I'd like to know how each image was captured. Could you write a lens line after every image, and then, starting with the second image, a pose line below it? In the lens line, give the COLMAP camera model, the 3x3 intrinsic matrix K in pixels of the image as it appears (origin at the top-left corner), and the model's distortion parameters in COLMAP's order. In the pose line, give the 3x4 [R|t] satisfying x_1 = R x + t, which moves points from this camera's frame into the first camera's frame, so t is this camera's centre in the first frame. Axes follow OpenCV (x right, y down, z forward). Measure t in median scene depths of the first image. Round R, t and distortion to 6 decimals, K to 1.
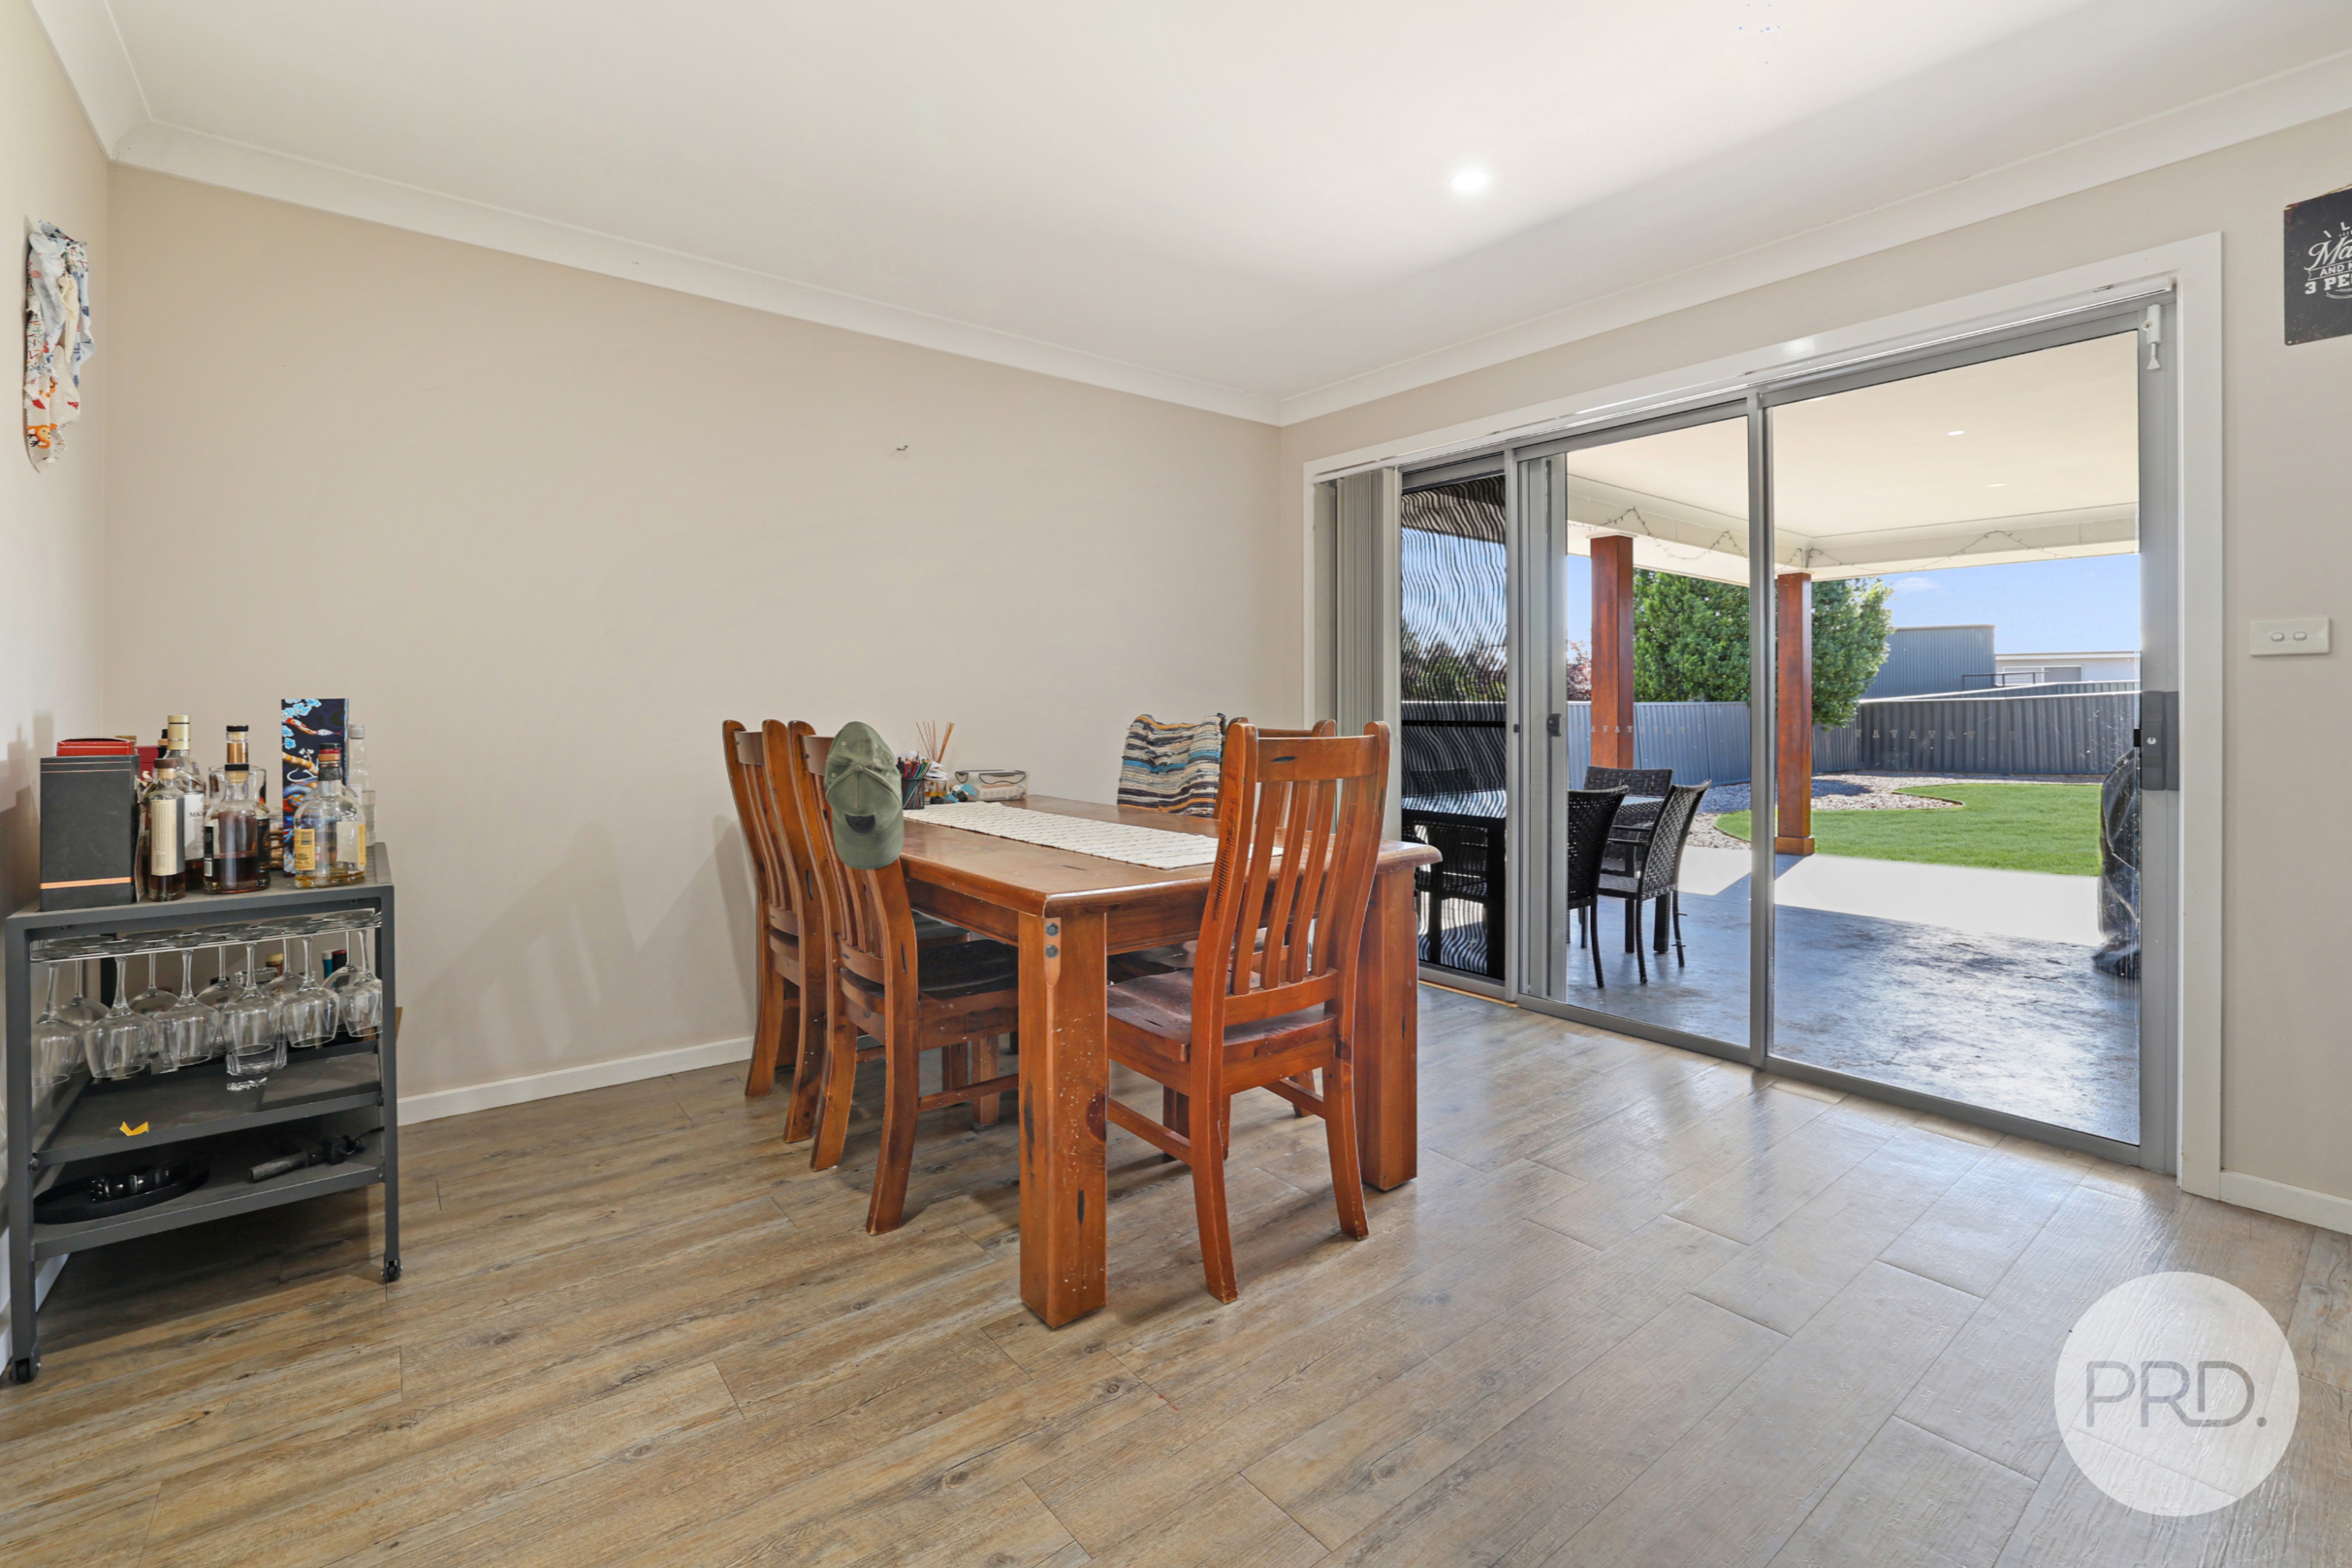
lens RADIAL K [[1016.6, 0, 1172.3], [0, 1016.6, 714.7], [0, 0, 1]] dist [-0.020072, 0.003629]
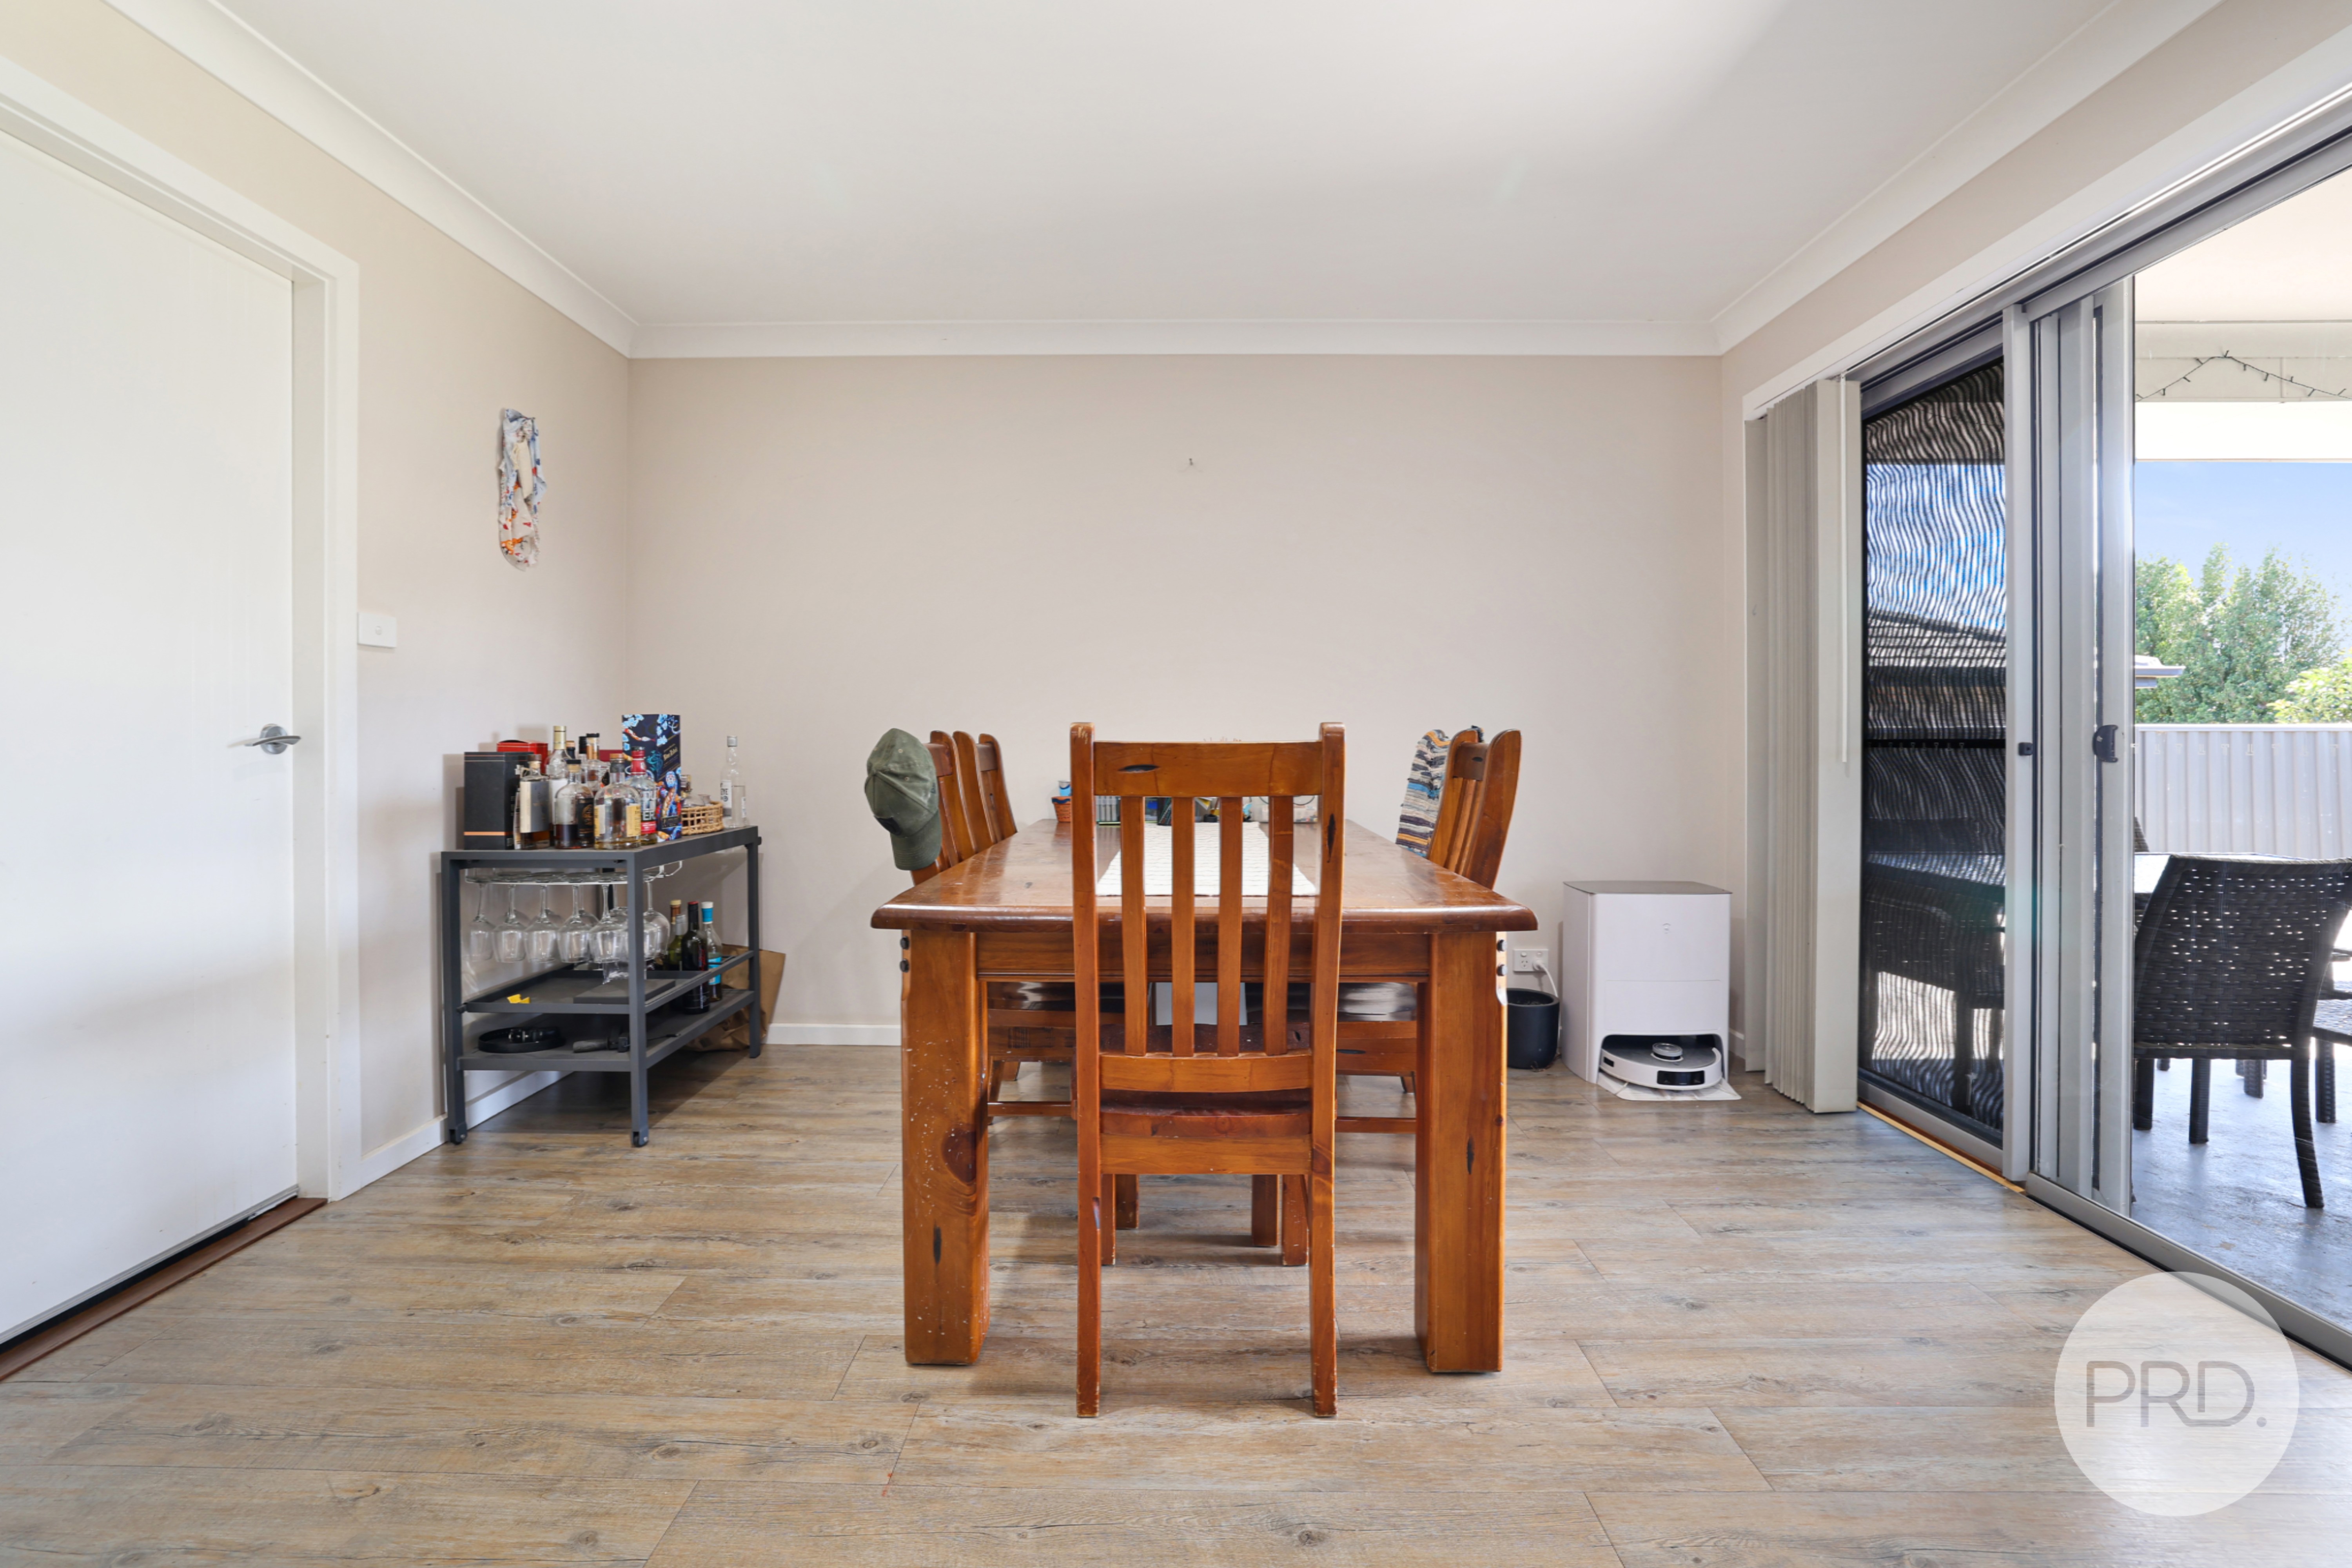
lens RADIAL K [[1016.6, 0, 1190.8], [0, 1016.6, 744.9], [0, 0, 1]] dist [-0.020072, 0.003629]
pose [[0.785184, 0.002326, -0.619258, 0.603759], [-0.003124, 0.999995, -0.000205, 0.023392], [0.619255, 0.002096, 0.785187, 0.373966]]
